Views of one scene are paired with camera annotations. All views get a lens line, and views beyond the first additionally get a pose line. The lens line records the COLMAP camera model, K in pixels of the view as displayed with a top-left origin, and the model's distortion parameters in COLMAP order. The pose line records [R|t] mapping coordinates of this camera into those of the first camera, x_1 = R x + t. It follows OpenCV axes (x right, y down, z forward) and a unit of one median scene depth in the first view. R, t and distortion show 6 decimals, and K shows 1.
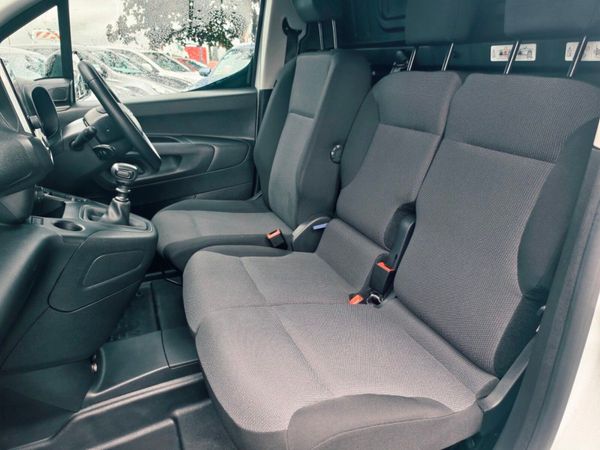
lens RADIAL K [[426.2, 0, 311.6], [0, 426.2, 223.8], [0, 0, 1]] dist [0.033116, -0.010026]
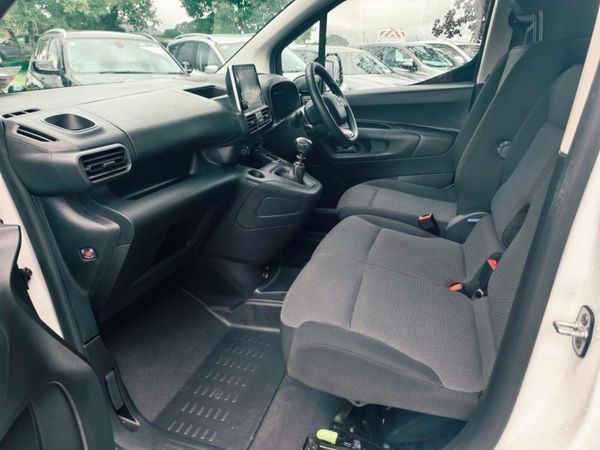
lens RADIAL K [[430.4, 0, 300.0], [0, 430.4, 225.0], [0, 0, 1]] dist [0.037750, -0.037751]
pose [[0.756330, 0.212149, -0.618836, 0.285893], [-0.201549, 0.975509, 0.088094, 0.008270], [0.622369, 0.058098, 0.780565, -0.048567]]
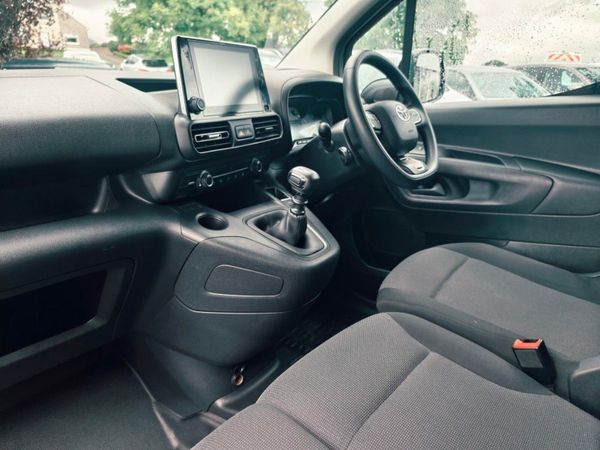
lens RADIAL K [[430.4, 0, 300.0], [0, 430.4, 225.0], [0, 0, 1]] dist [0.037750, -0.037751]
pose [[0.506744, 0.260607, -0.821763, 0.145328], [-0.298427, 0.947309, 0.116395, -0.079012], [0.808796, 0.186253, 0.557815, 0.340000]]
